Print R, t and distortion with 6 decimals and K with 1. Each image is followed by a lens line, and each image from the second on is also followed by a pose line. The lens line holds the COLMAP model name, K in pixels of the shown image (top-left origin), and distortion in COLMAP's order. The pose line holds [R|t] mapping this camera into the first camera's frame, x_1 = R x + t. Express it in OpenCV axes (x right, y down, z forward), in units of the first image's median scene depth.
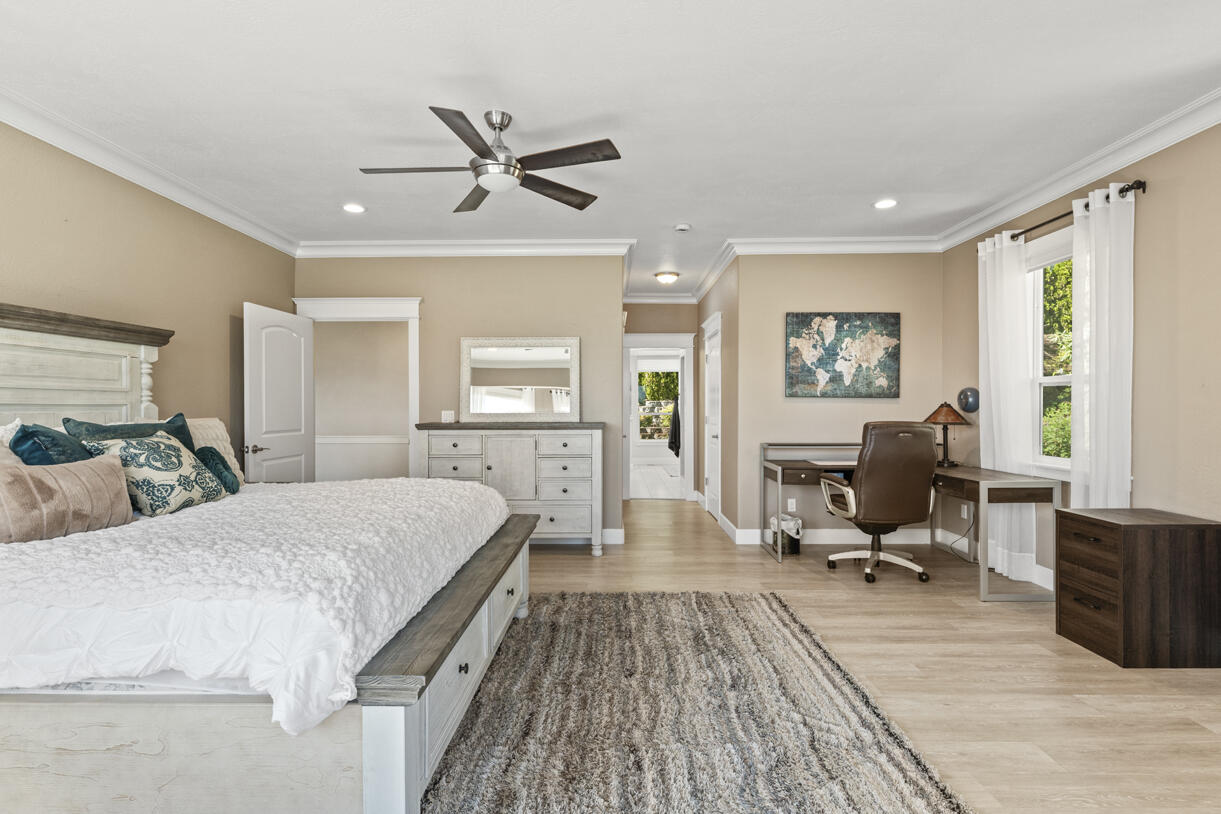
lens RADIAL K [[625.1, 0, 609.2], [0, 625.1, 407.5], [0, 0, 1]] dist [0.000872, 0.000188]
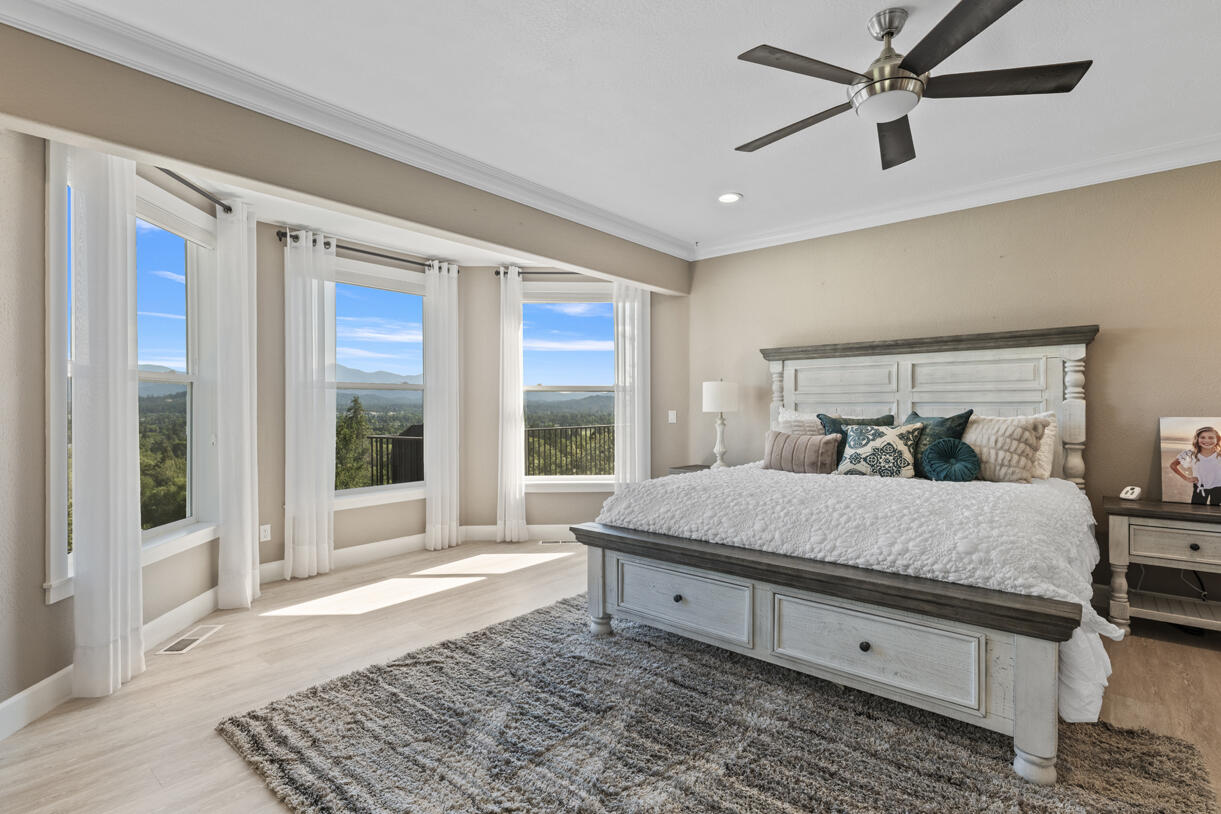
lens RADIAL K [[625.1, 0, 611.1], [0, 625.1, 410.3], [0, 0, 1]] dist [0.000872, 0.000188]
pose [[-0.651148, 0.002215, -0.758948, 0.583098], [0.001472, 0.999998, 0.001655, 0.008370], [0.758950, -0.000040, -0.651149, 1.171010]]
